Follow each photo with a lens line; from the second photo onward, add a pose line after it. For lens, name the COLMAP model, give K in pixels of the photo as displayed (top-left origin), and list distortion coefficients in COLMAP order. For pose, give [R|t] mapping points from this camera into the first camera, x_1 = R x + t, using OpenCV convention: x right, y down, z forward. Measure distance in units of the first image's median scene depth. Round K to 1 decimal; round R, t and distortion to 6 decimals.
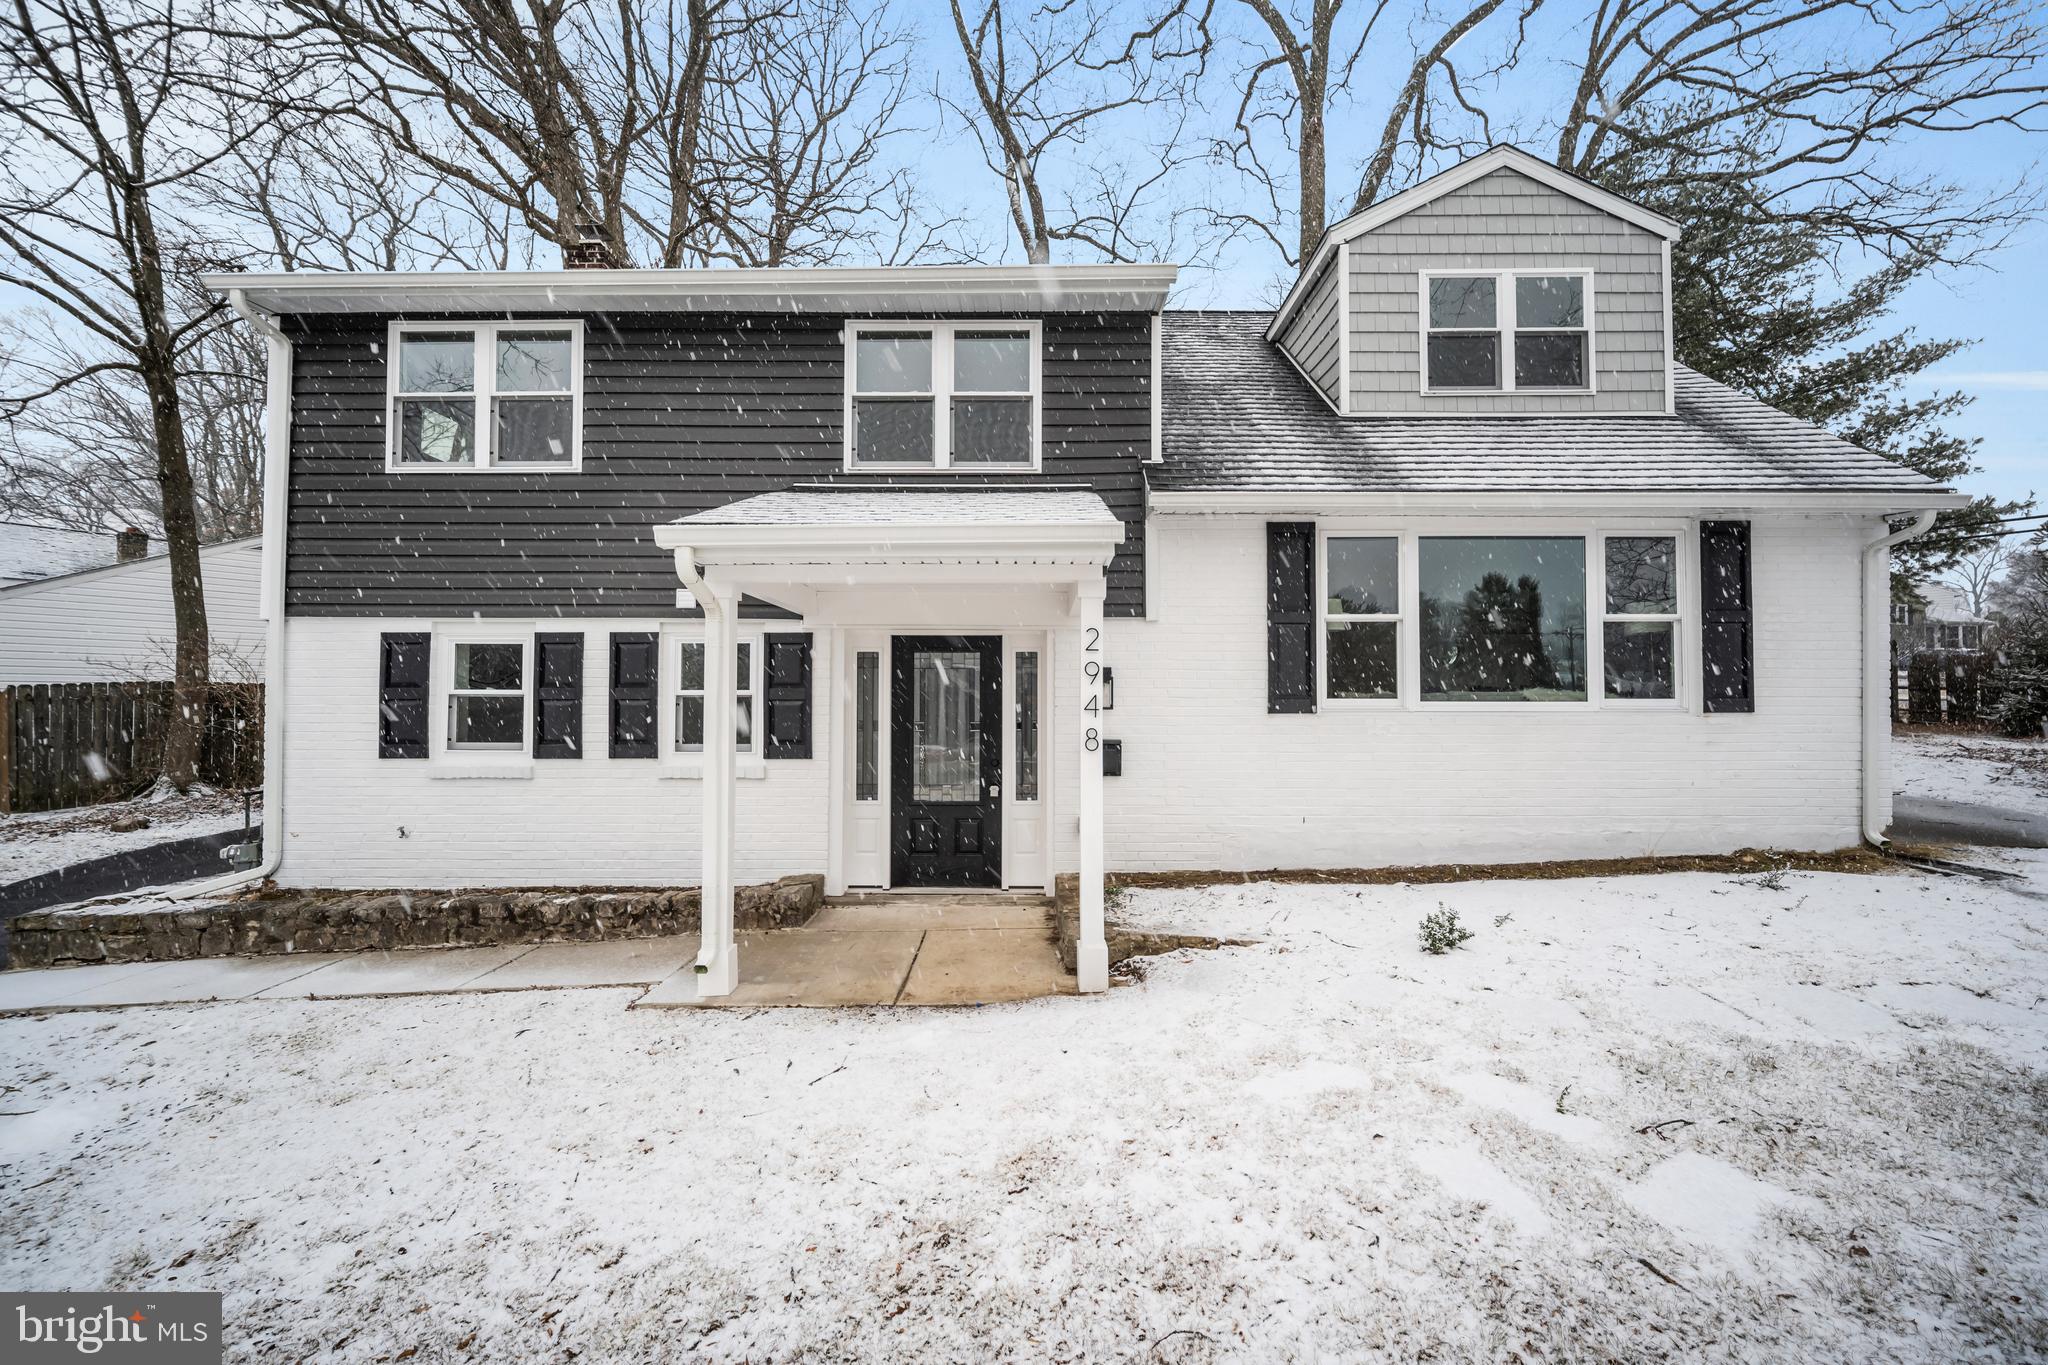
lens RADIAL K [[825.3, 0, 1044.8], [0, 825.3, 678.7], [0, 0, 1]] dist [-0.002876, -0.000123]
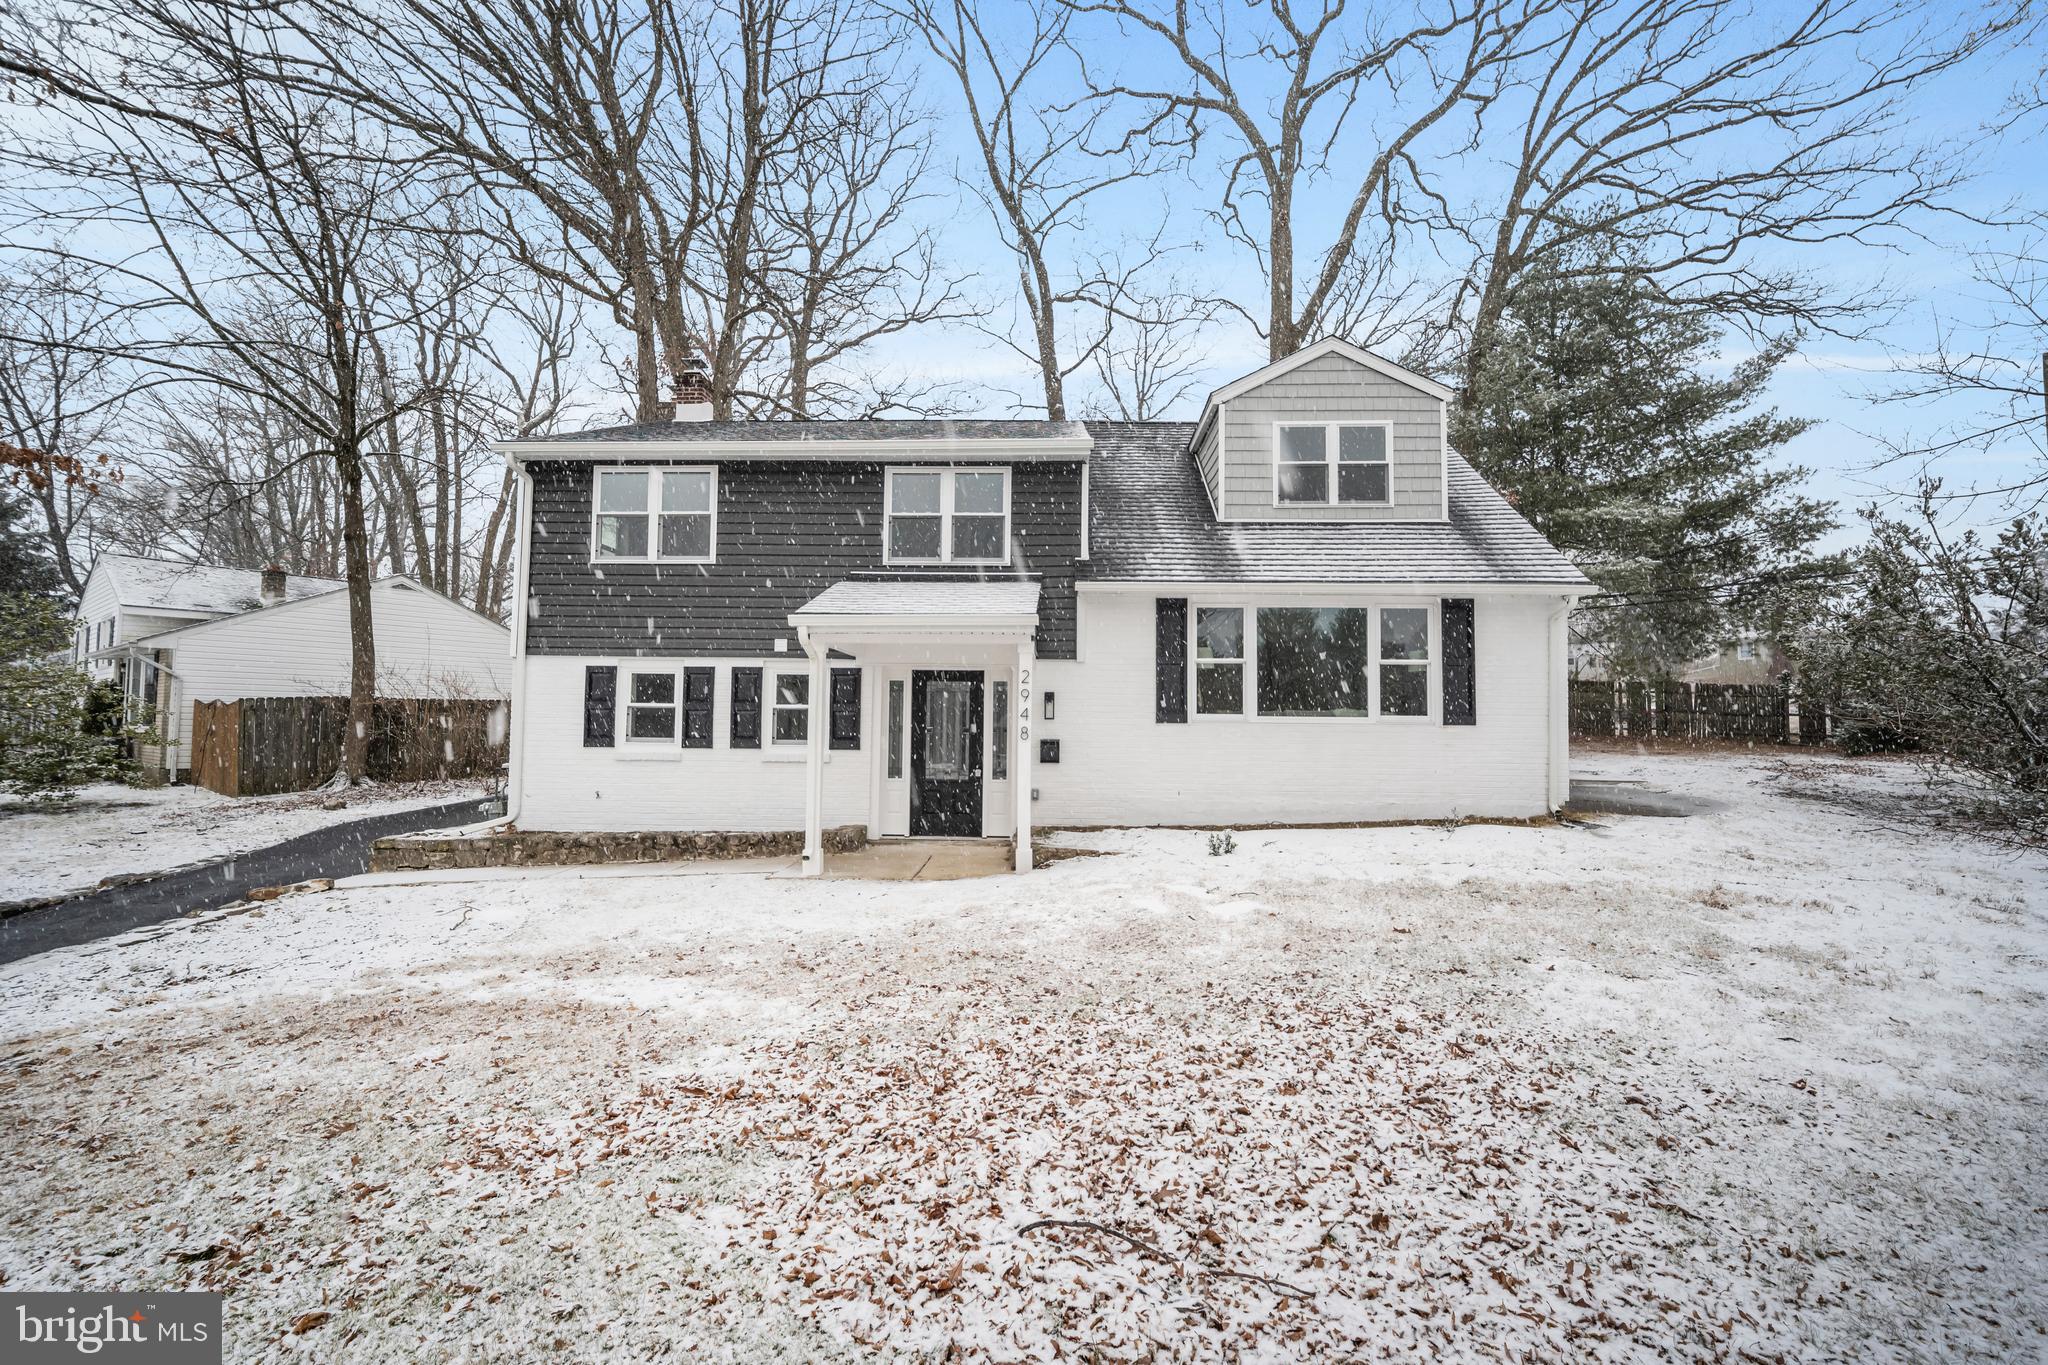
lens RADIAL K [[876.6, 0, 1024.0], [0, 876.6, 682.5], [0, 0, 1]] dist [0.000422, 0.000017]
pose [[0.998526, 0.007547, -0.053750, 0.107063], [-0.008724, 0.999726, -0.021705, 0.004237], [0.053572, 0.022142, 0.998318, -0.602993]]
